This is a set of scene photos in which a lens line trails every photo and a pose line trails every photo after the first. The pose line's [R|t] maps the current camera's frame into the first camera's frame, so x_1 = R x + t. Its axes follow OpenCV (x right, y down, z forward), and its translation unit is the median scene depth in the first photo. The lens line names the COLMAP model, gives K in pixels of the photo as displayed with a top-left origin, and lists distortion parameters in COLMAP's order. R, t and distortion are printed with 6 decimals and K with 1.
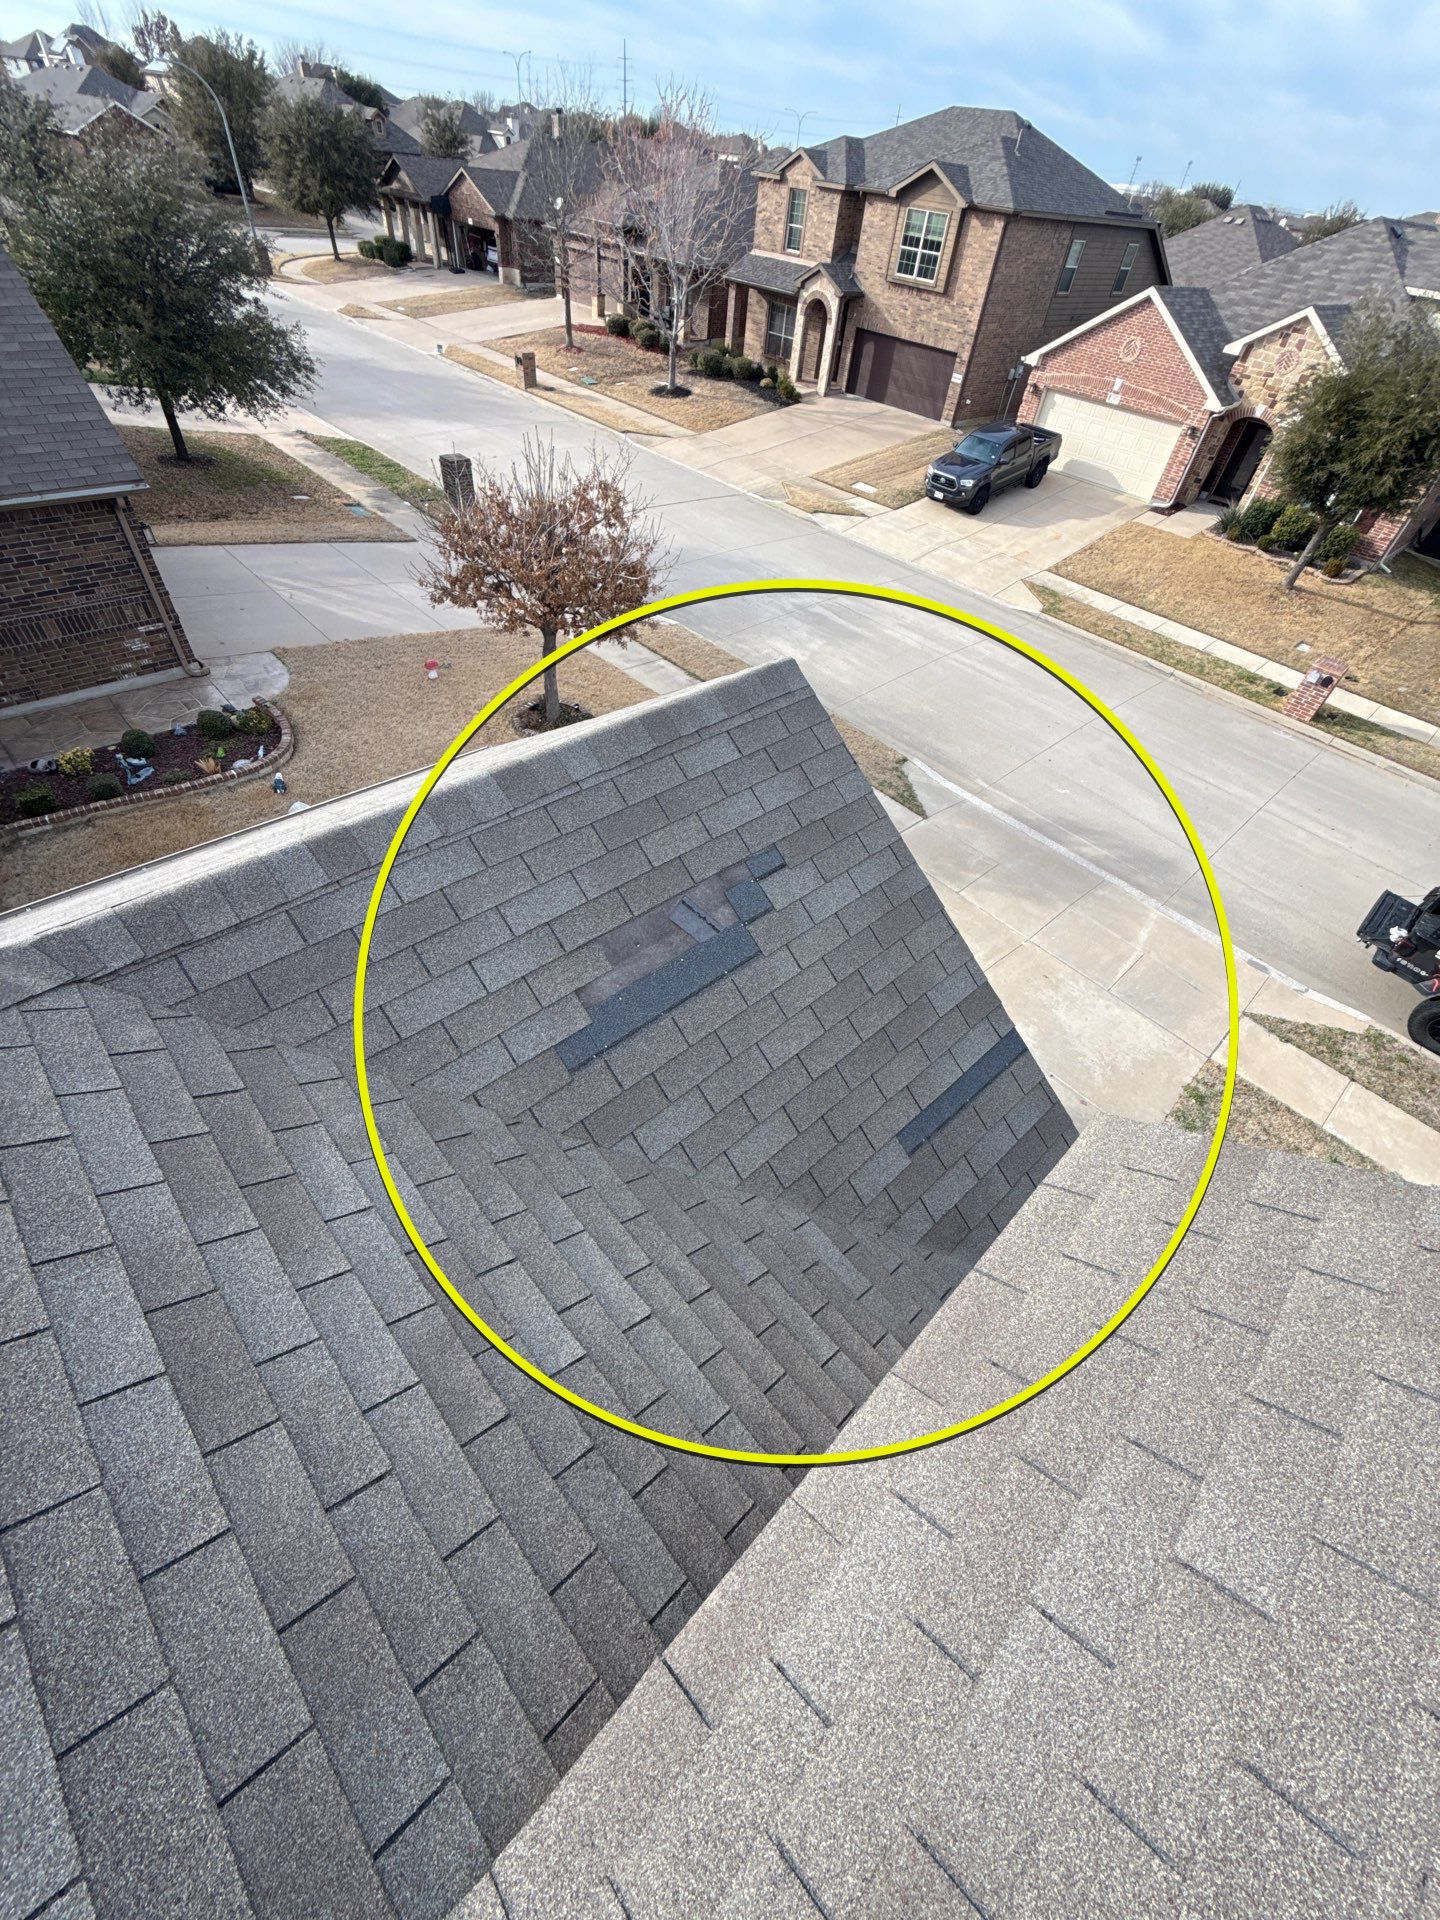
lens RADIAL K [[763.8, 0, 720.4], [0, 763.8, 973.0], [0, 0, 1]] dist [-0.001802, 0.000683]
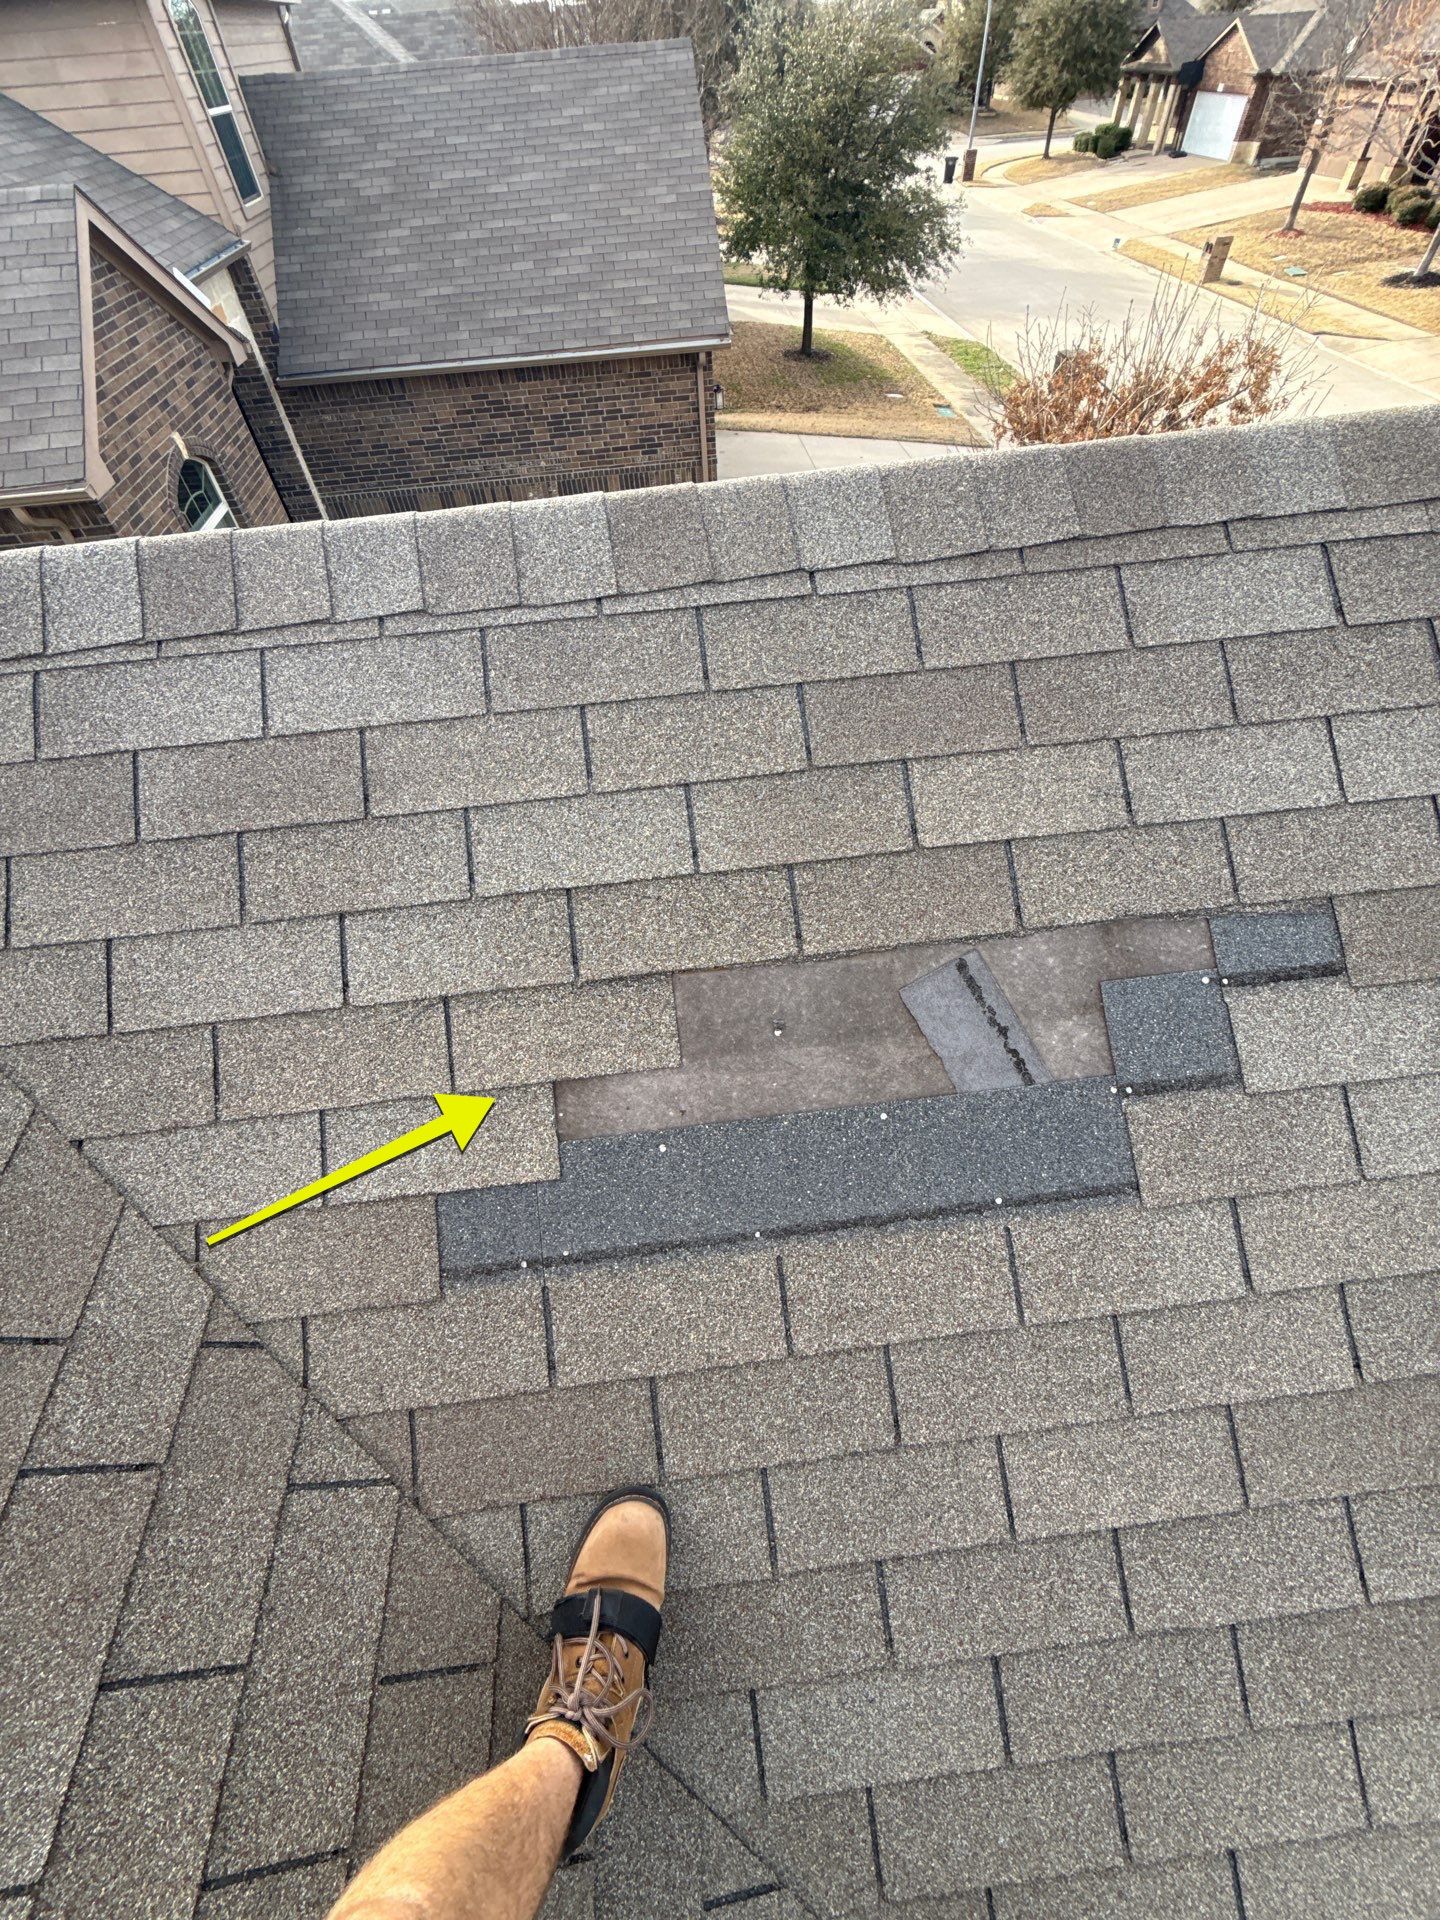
lens RADIAL K [[763.8, 0, 718.6], [0, 763.8, 966.2], [0, 0, 1]] dist [-0.001802, 0.000683]
pose [[0.793340, 0.380680, -0.475074, 0.005239], [-0.358544, 0.922843, 0.140738, -0.017408], [0.491995, 0.058682, 0.868618, 0.108967]]
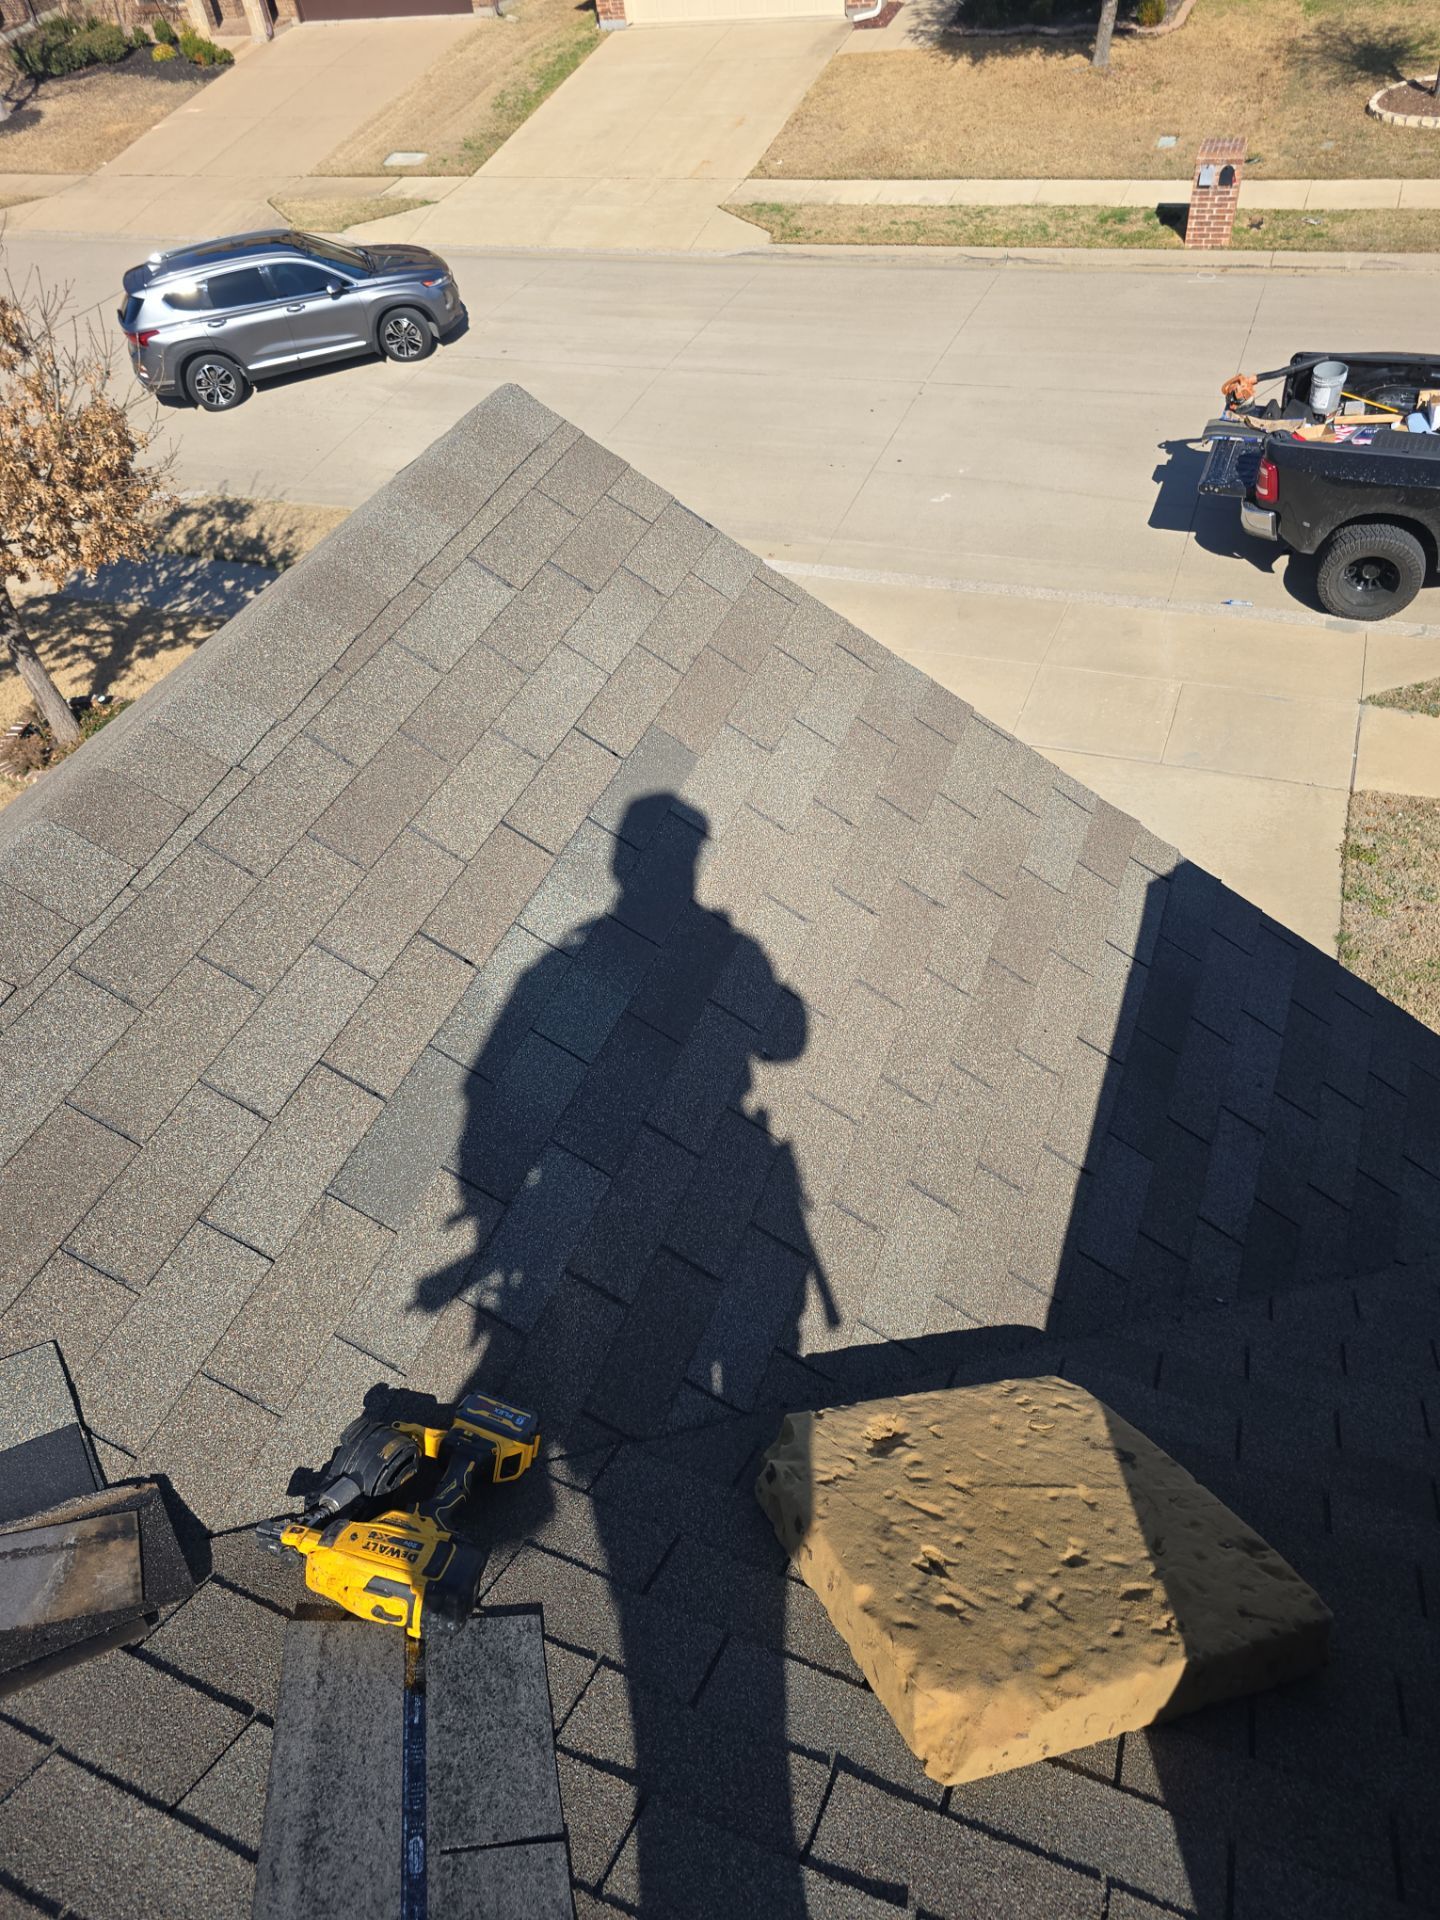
lens RADIAL K [[1268.1, 0, 711.0], [0, 1268.1, 952.6], [0, 0, 1]] dist [0.043601, -0.016976]
pose [[0.890873, -0.429946, 0.146600, -0.015526], [0.432222, 0.901595, 0.017616, -0.005664], [-0.139748, 0.047670, 0.989039, 0.031571]]
